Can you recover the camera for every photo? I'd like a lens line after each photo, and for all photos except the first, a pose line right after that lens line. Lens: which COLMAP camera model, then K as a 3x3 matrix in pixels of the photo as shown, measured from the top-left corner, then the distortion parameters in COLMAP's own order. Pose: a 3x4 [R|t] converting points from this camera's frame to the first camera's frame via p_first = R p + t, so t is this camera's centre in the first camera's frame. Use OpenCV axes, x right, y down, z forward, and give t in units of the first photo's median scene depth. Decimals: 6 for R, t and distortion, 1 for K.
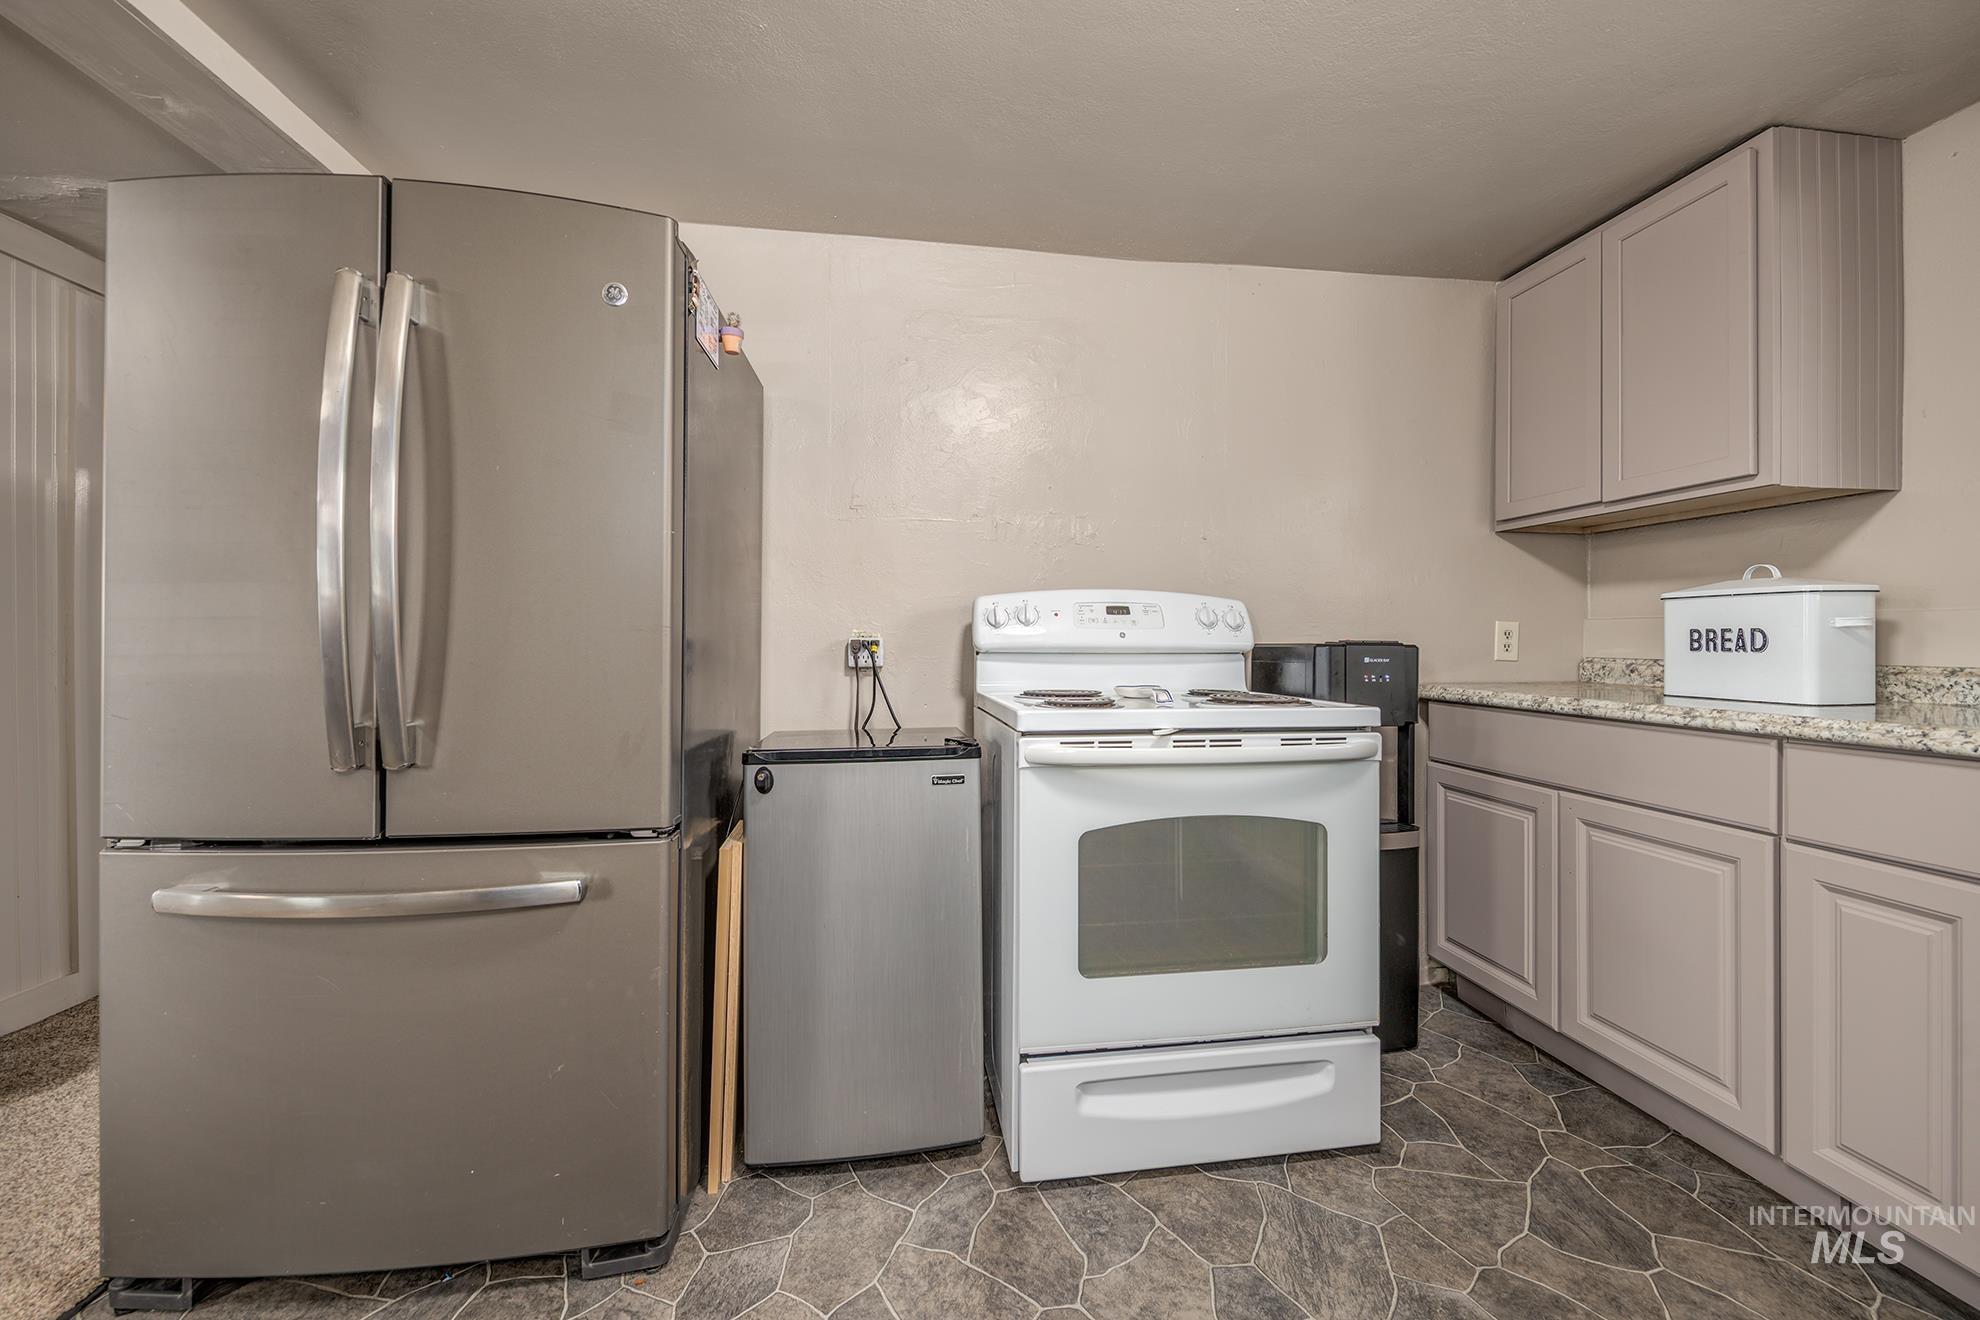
lens RADIAL K [[784.9, 0, 1002.1], [0, 784.9, 644.6], [0, 0, 1]] dist [0.001014, -0.001003]
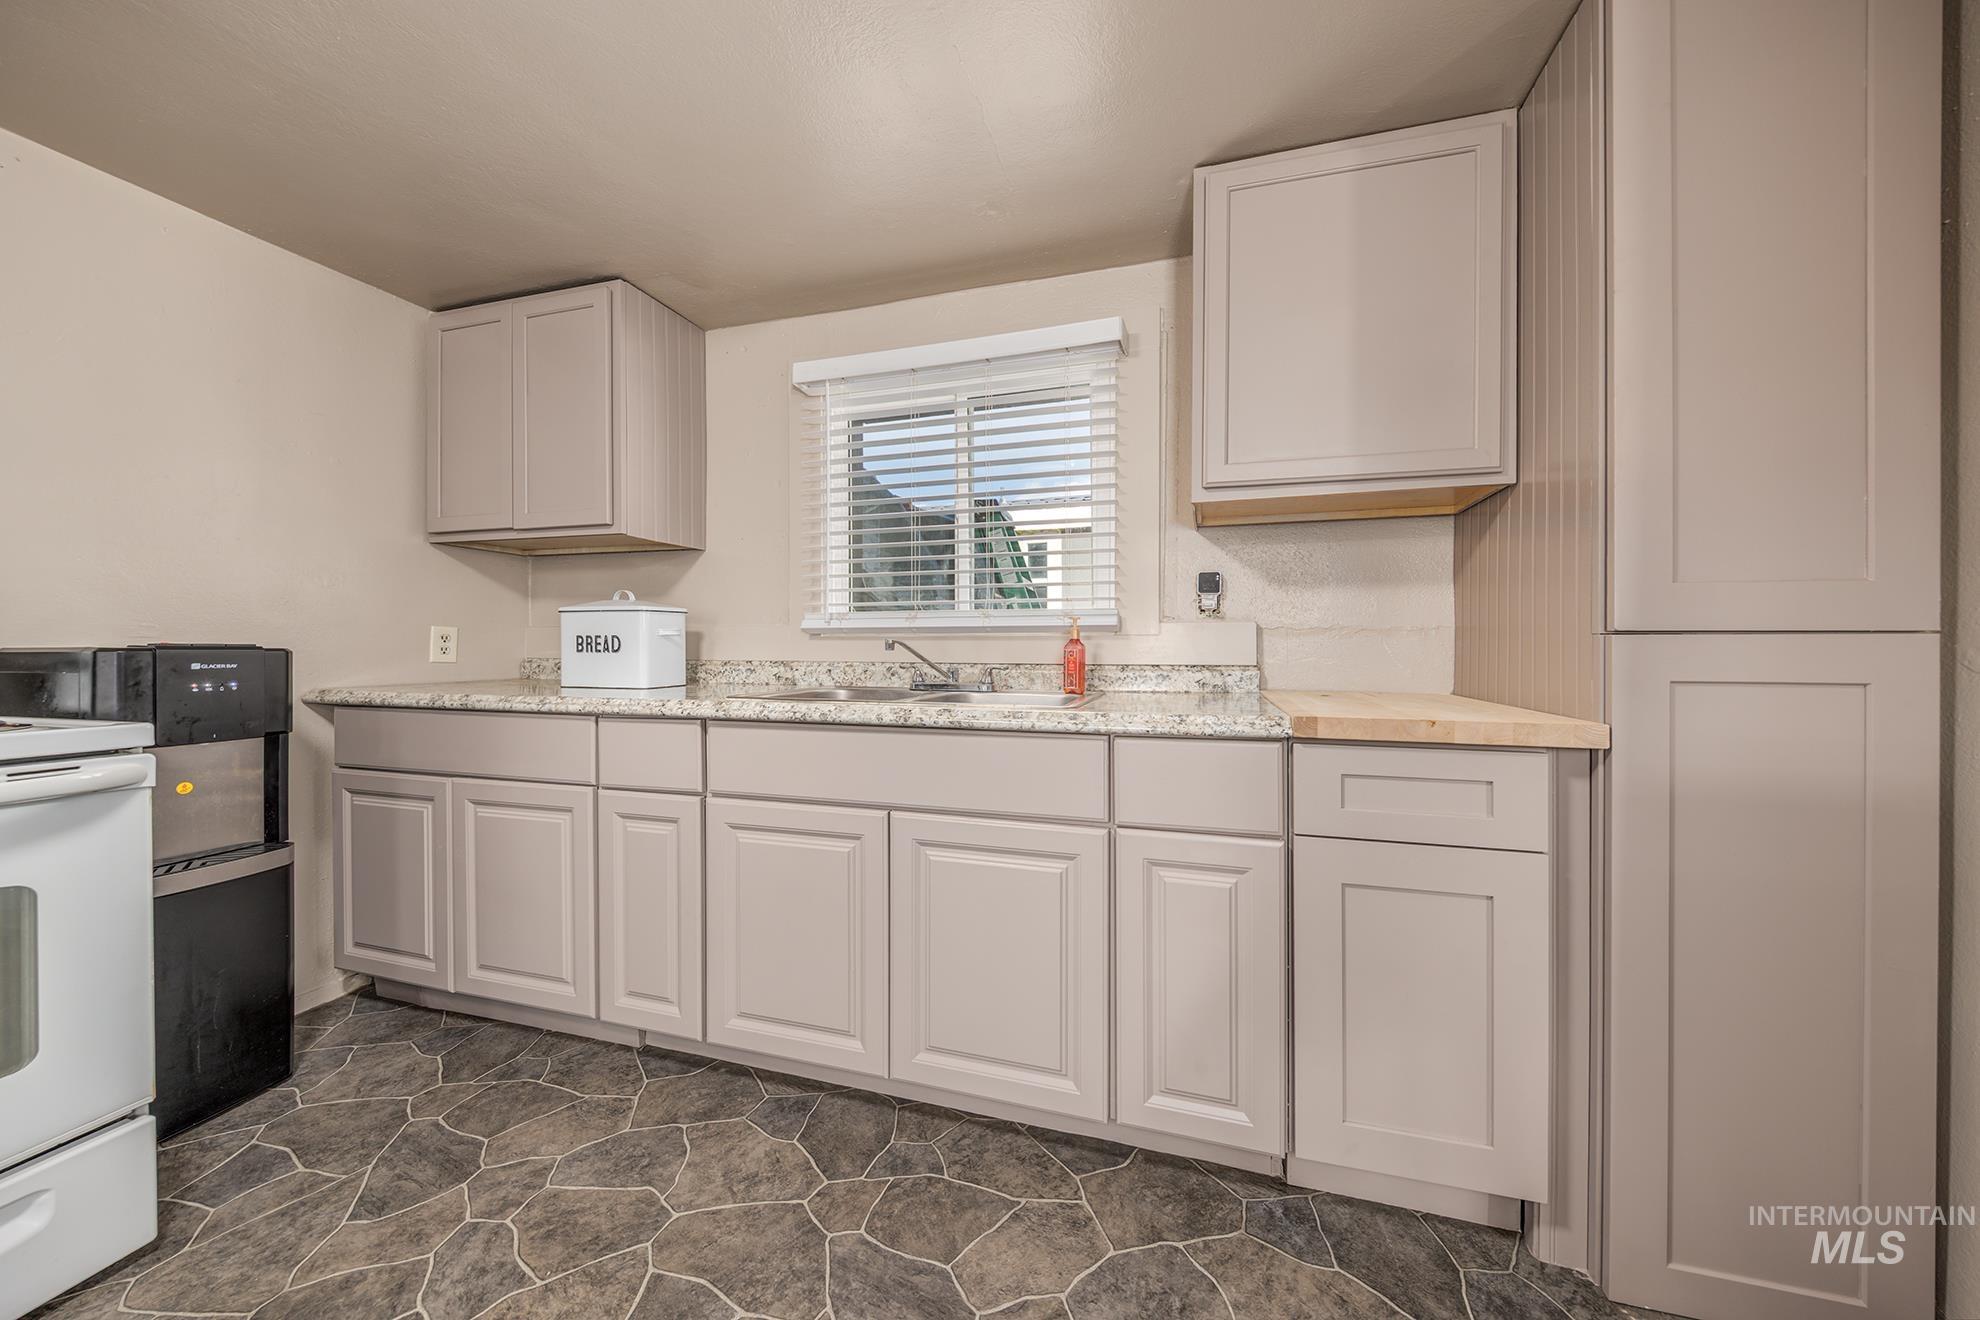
lens RADIAL K [[637.1, 0, 994.3], [0, 637.1, 649.0], [0, 0, 1]] dist [-0.003870, -0.000513]
pose [[0.436933, -0.004853, 0.899481, 0.242016], [0.004216, 0.999986, 0.003347, 0.002348], [-0.899484, 0.002330, 0.436947, -0.095752]]
